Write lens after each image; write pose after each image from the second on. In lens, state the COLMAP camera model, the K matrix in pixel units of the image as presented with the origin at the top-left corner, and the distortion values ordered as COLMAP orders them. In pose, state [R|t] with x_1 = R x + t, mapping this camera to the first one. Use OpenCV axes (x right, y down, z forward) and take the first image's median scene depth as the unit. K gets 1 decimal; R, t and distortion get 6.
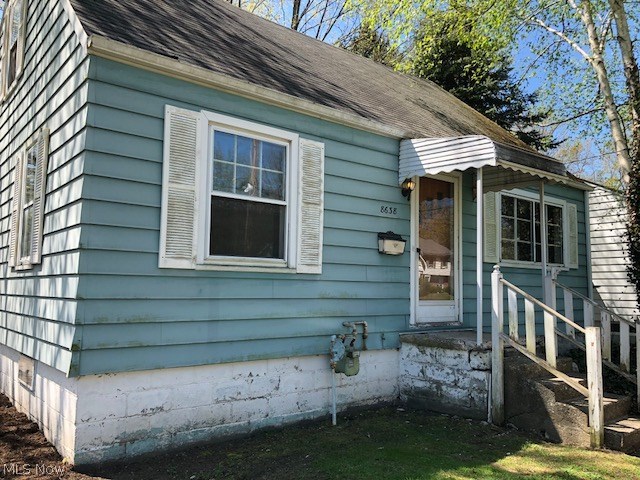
lens RADIAL K [[529.1, 0, 305.0], [0, 529.1, 246.2], [0, 0, 1]] dist [0.022335, 0.000602]
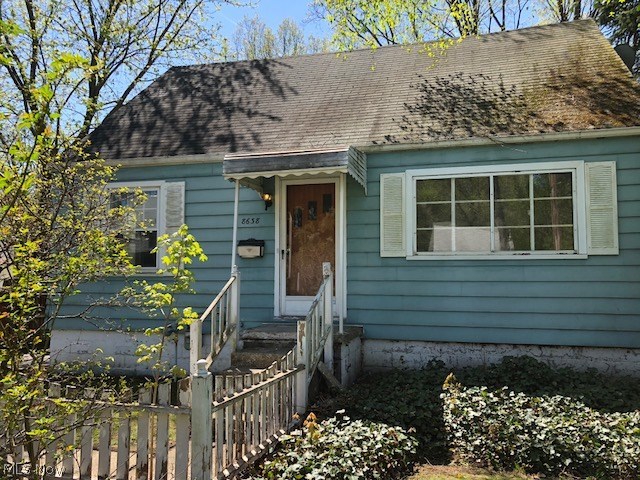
lens RADIAL K [[522.4, 0, 319.4], [0, 522.4, 236.2], [0, 0, 1]] dist [0.050896, -0.067665]
pose [[0.585932, -0.058577, -0.808240, 1.442890], [0.073312, 0.997126, -0.019120, 0.001884], [0.807037, -0.048051, 0.588543, 0.496726]]
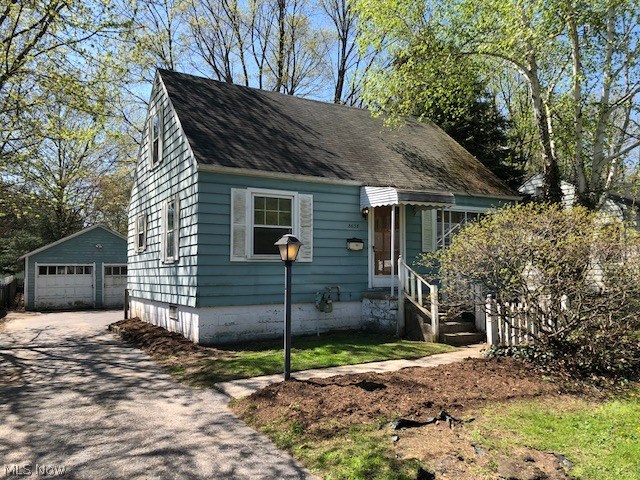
lens RADIAL K [[522.4, 0, 319.4], [0, 522.4, 236.2], [0, 0, 1]] dist [0.050896, -0.067665]
pose [[0.989096, -0.030208, -0.144142, 0.355796], [0.031562, 0.999476, 0.007112, -0.058512], [0.143852, -0.011584, 0.989531, -0.964635]]
